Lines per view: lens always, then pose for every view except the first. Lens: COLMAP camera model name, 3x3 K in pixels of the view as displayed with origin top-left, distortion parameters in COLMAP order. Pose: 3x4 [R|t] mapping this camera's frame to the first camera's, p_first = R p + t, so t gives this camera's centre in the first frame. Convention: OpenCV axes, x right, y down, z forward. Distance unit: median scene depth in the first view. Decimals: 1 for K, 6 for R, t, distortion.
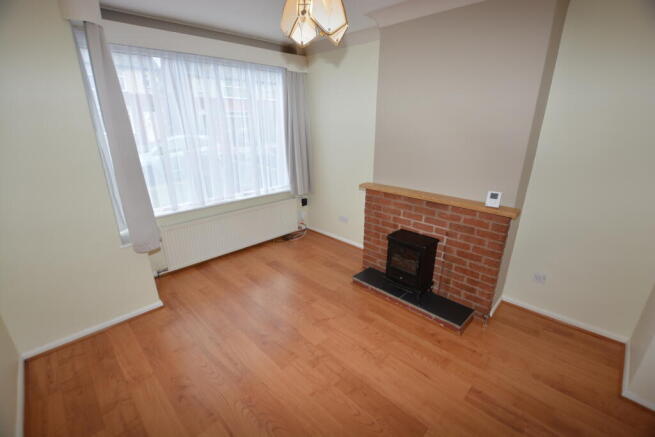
lens RADIAL K [[291.4, 0, 327.5], [0, 291.4, 218.5], [0, 0, 1]] dist [-0.047749, -0.000007]
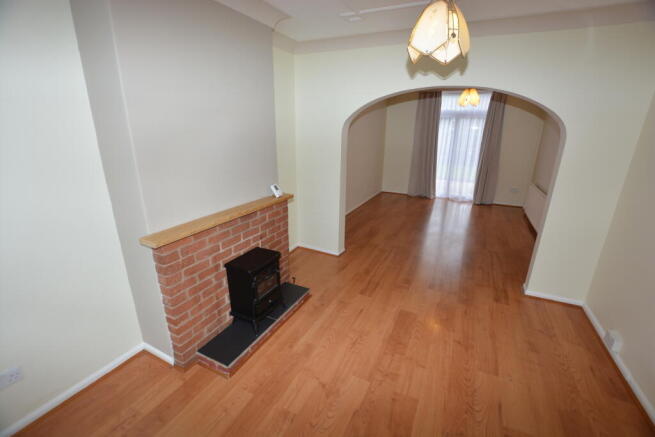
lens RADIAL K [[291.4, 0, 327.5], [0, 291.4, 218.5], [0, 0, 1]] dist [-0.047749, -0.000007]
pose [[-0.333658, -0.281111, 0.899805, -0.580668], [0.284908, 0.879796, 0.380507, -0.334675], [-0.898610, 0.383321, -0.213460, 0.997792]]
